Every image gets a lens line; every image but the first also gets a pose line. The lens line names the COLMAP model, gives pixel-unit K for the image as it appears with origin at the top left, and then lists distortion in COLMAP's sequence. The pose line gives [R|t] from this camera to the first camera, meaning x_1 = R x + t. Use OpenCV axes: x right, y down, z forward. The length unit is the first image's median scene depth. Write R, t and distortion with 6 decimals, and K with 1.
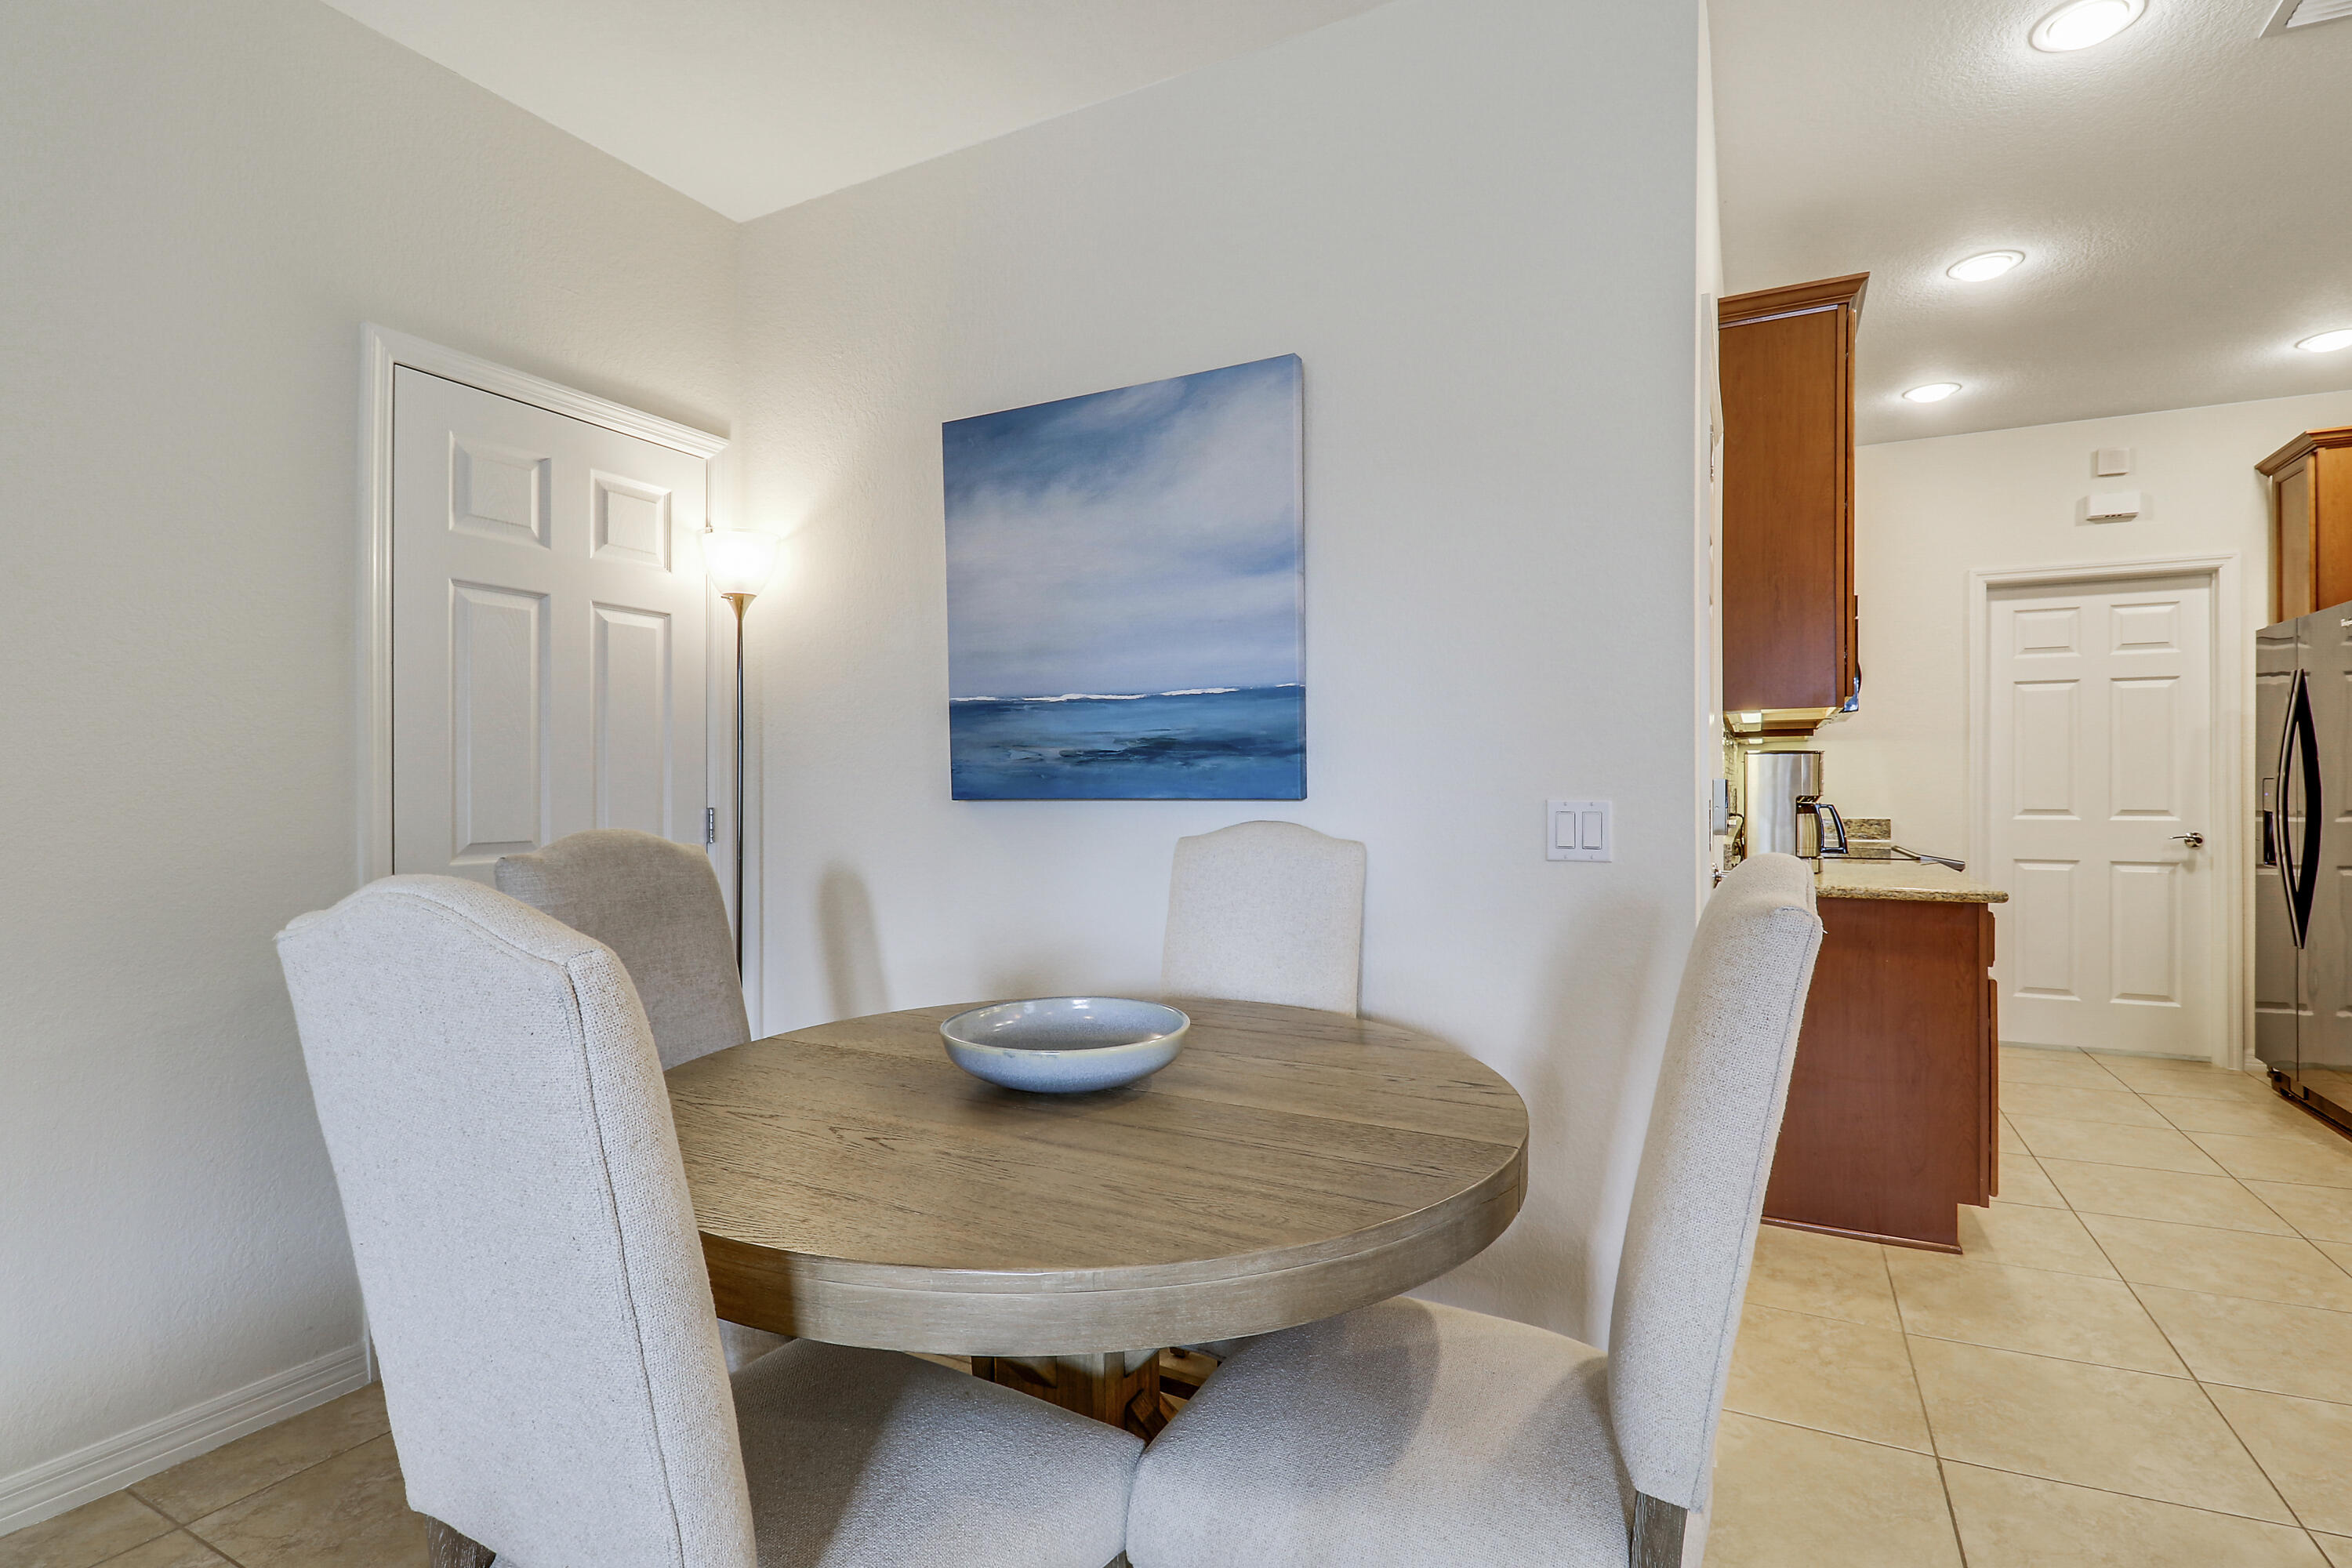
lens RADIAL K [[1128.1, 0, 1184.8], [0, 1128.1, 775.2], [0, 0, 1]] dist [-0.011778, -0.000001]
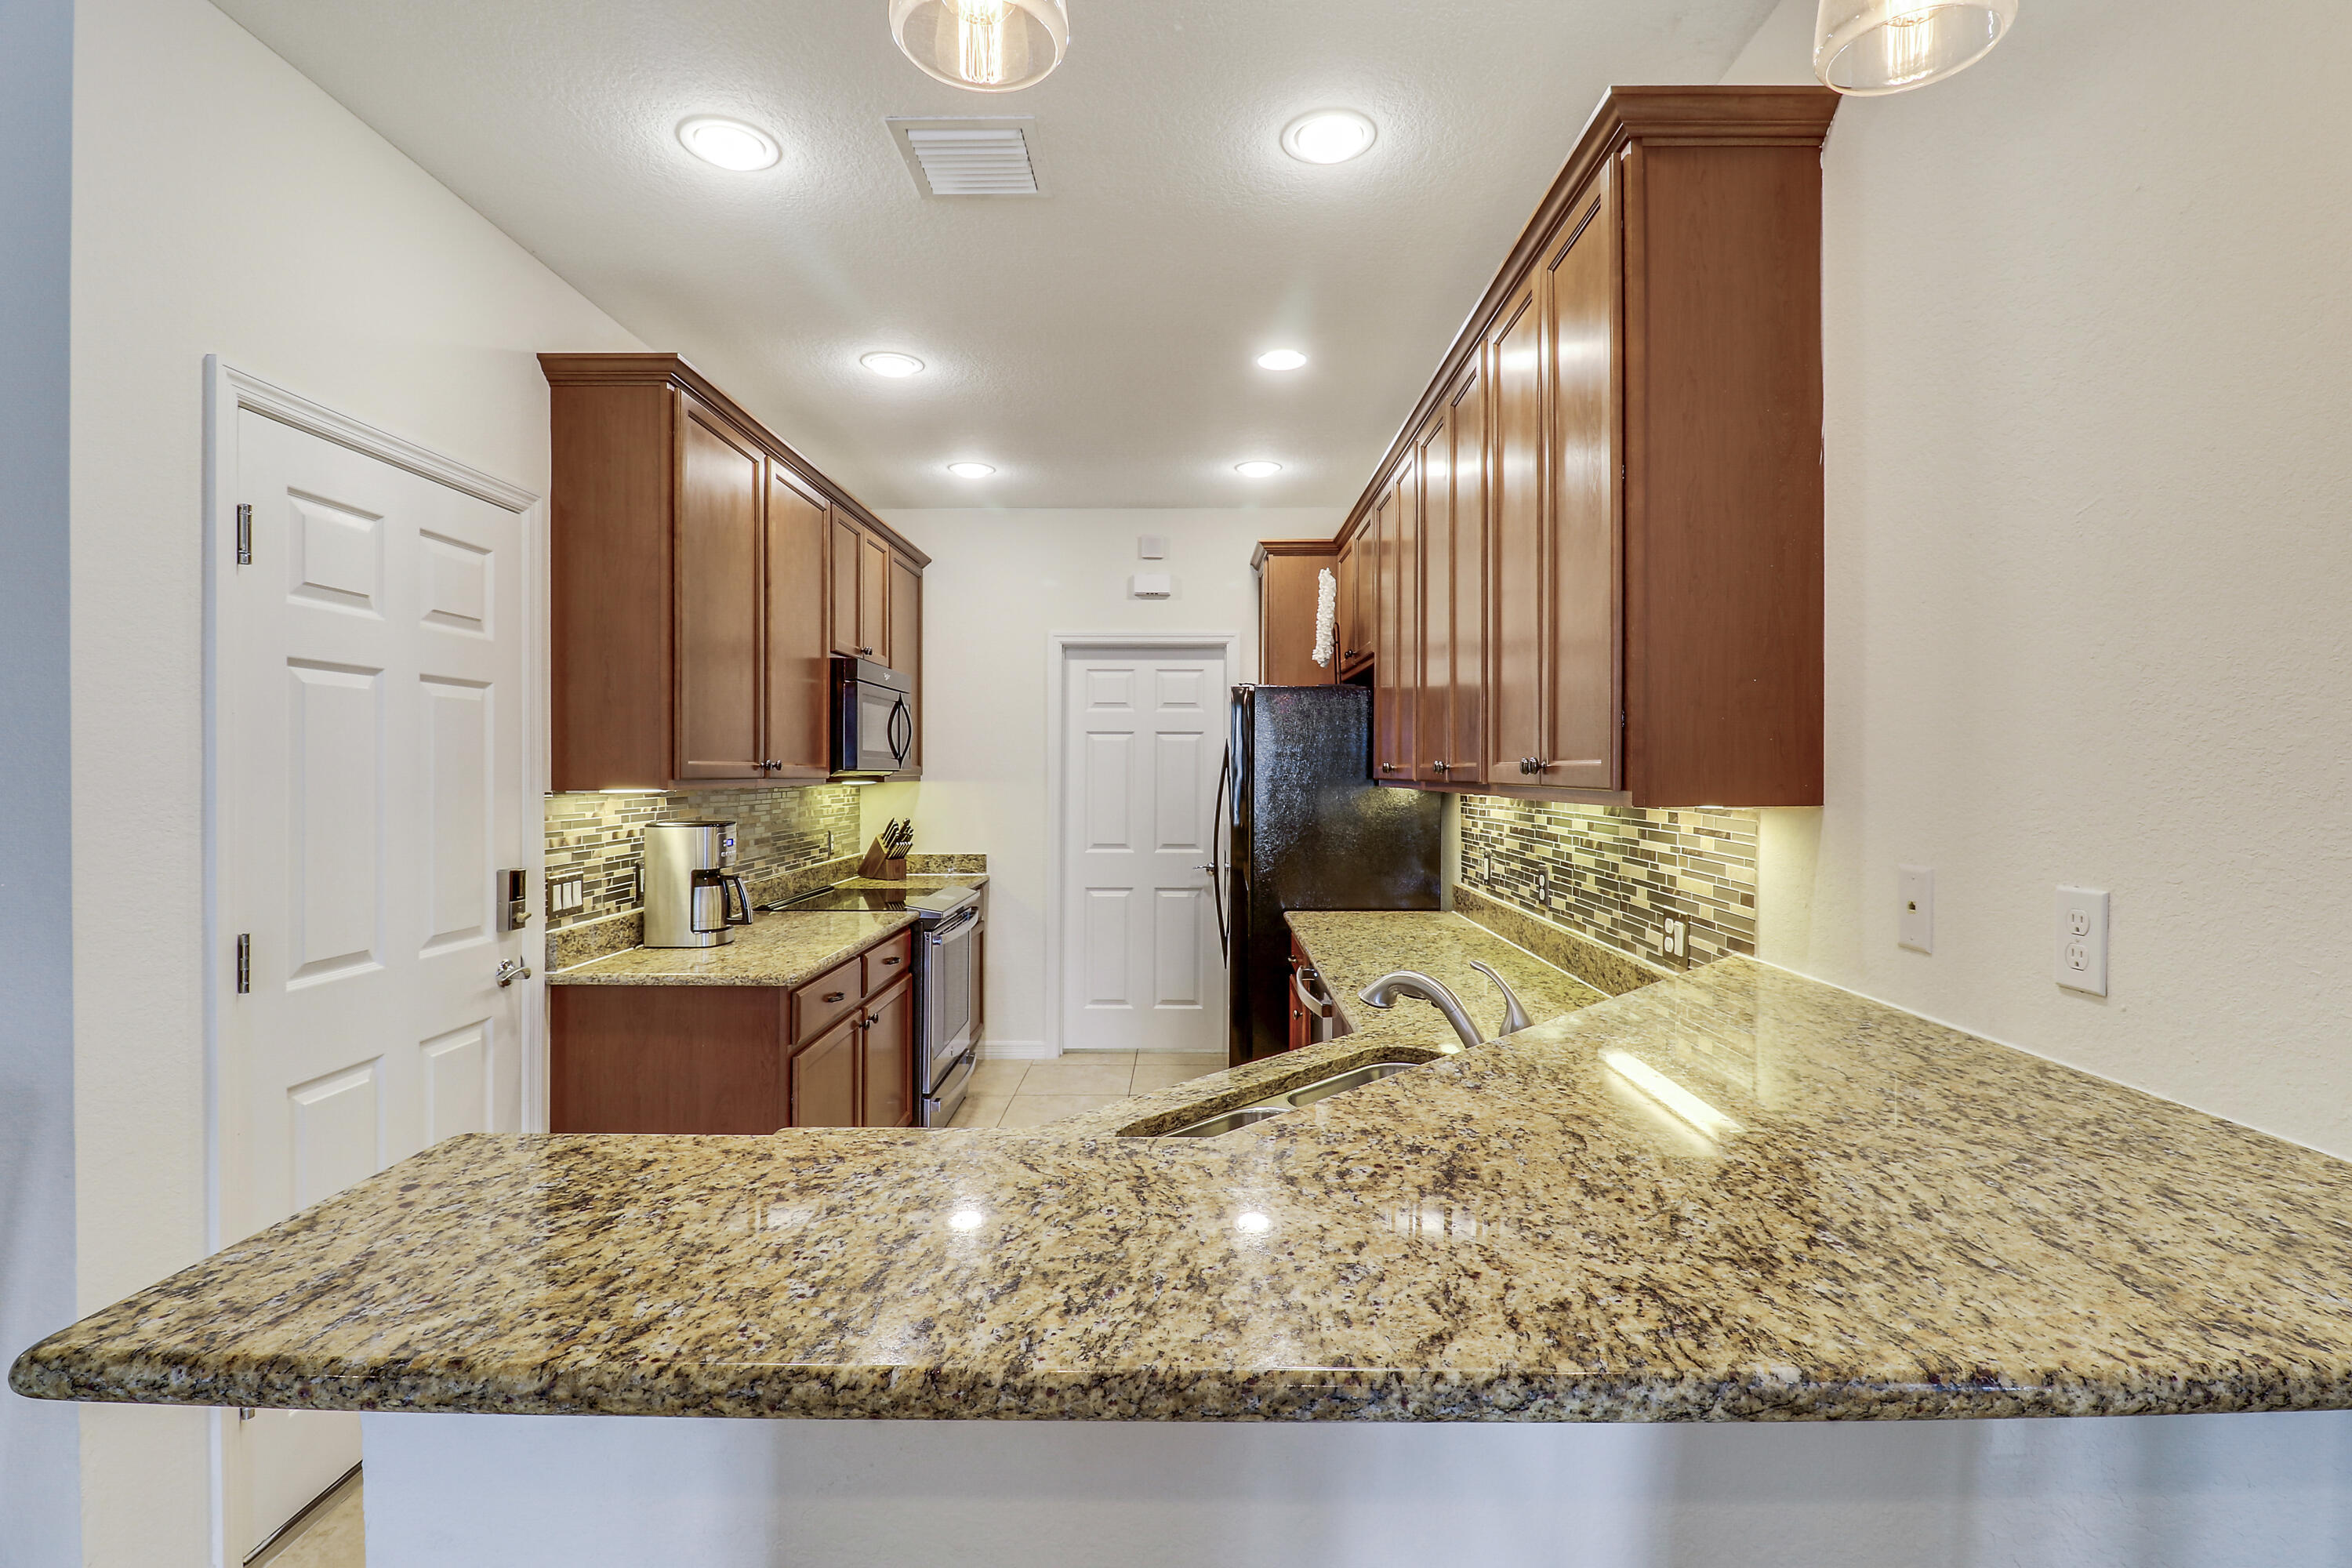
lens RADIAL K [[1128.1, 0, 1184.8], [0, 1128.1, 775.2], [0, 0, 1]] dist [-0.011778, -0.000001]
pose [[0.888023, 0.002009, 0.459795, 0.539872], [-0.008337, 0.999896, 0.011732, -0.095728], [-0.459724, -0.014252, 0.887947, -0.109784]]
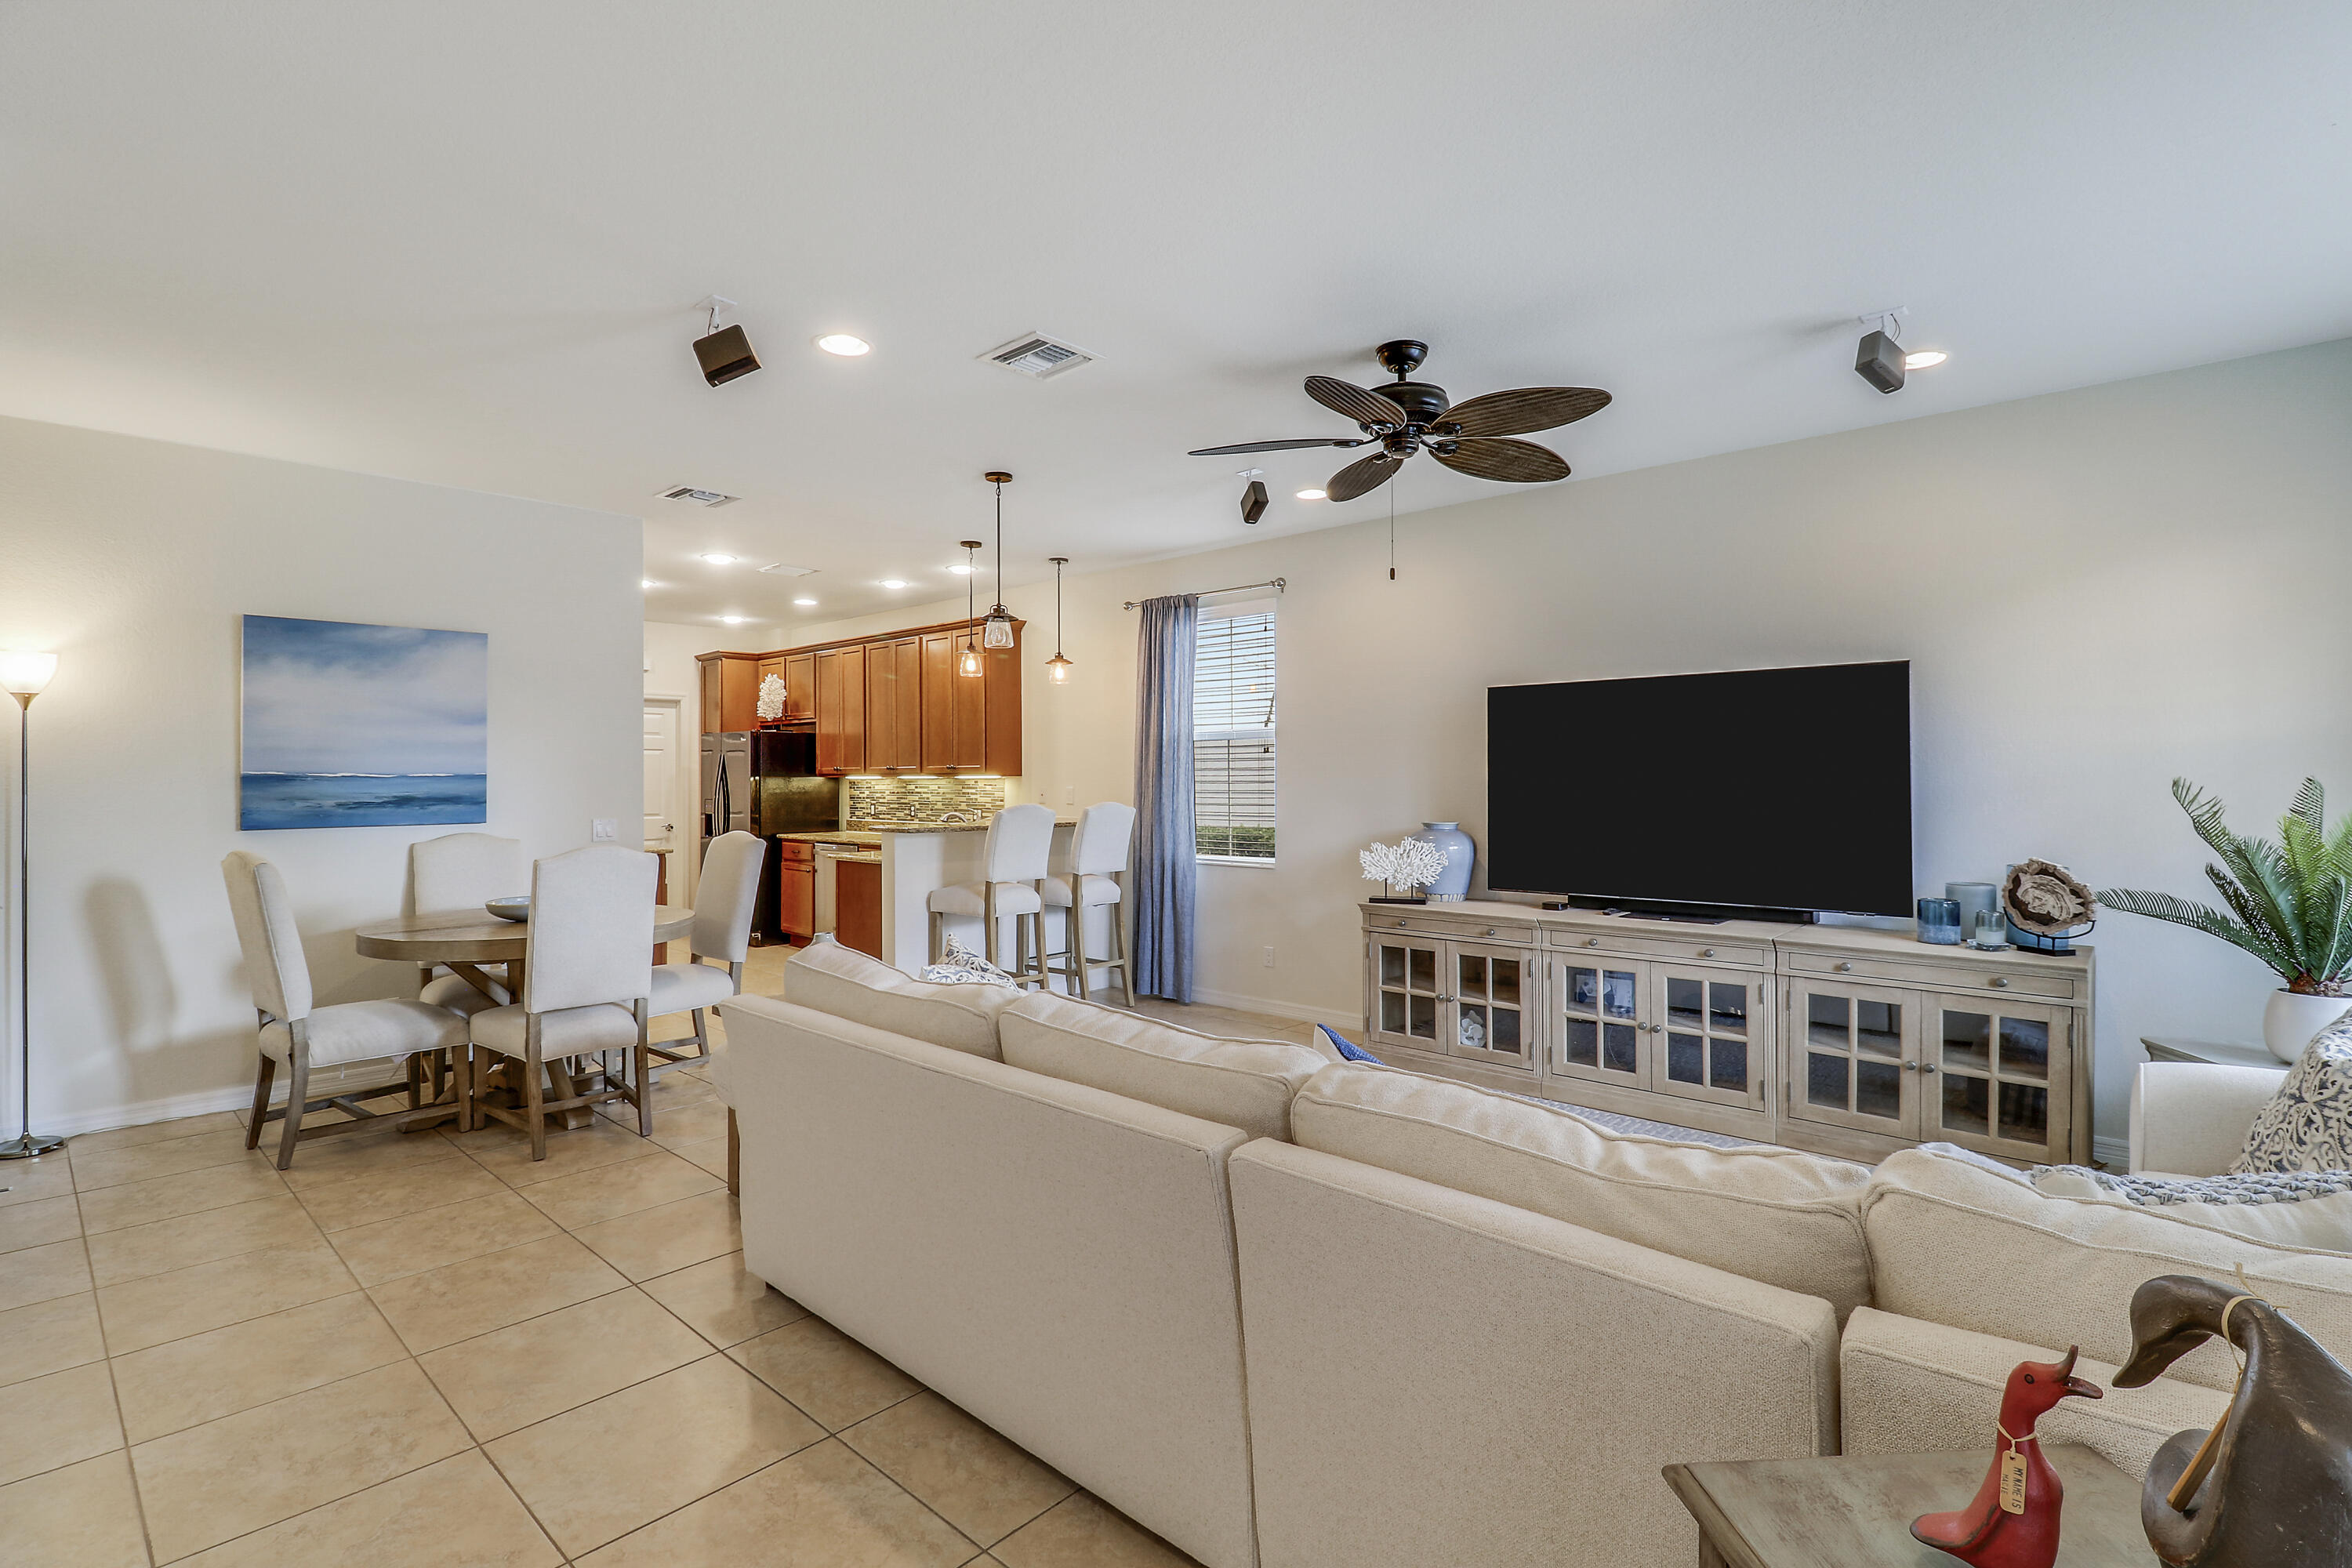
lens RADIAL K [[1128.1, 0, 1184.8], [0, 1128.1, 775.2], [0, 0, 1]] dist [-0.011778, -0.000001]
pose [[0.273302, 0.004378, 0.961918, -1.496733], [-0.006260, 0.999977, -0.002773, -0.068714], [-0.961908, -0.005264, 0.273323, -0.886996]]
